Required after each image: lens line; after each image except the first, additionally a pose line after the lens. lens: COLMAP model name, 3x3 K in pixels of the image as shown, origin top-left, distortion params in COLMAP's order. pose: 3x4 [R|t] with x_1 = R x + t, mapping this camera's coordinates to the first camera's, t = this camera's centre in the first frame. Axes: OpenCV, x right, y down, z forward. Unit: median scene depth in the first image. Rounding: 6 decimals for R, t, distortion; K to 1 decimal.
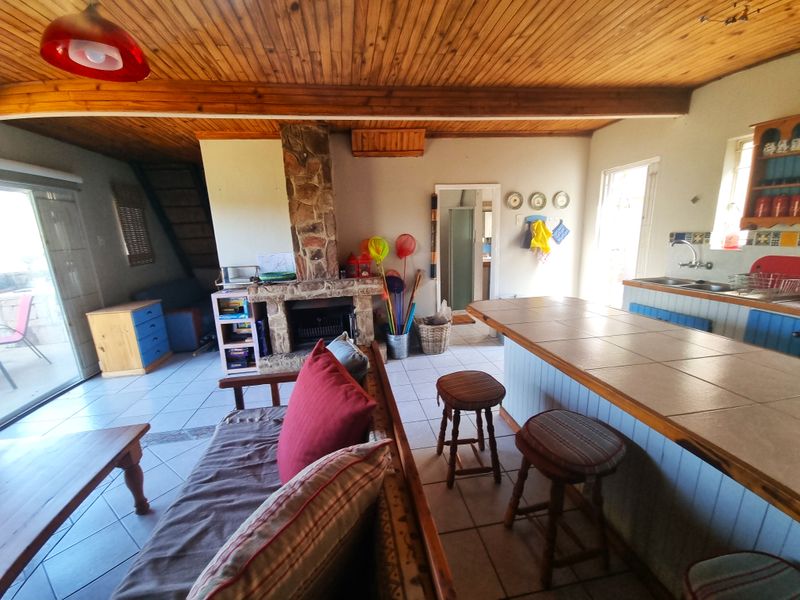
lens RADIAL K [[326.1, 0, 398.2], [0, 326.1, 306.5], [0, 0, 1]] dist [0.007160, -0.002974]
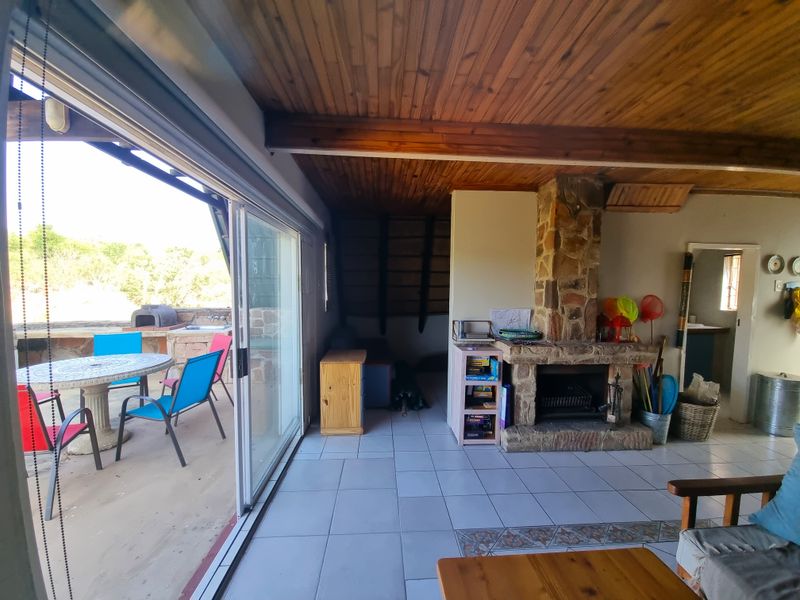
lens RADIAL K [[326.1, 0, 400.5], [0, 326.1, 305.3], [0, 0, 1]] dist [0.007160, -0.002974]
pose [[0.993574, 0.057927, -0.097240, -0.631171], [-0.072839, 0.984815, -0.157588, -0.006904], [0.086634, 0.163658, 0.982706, 0.084826]]
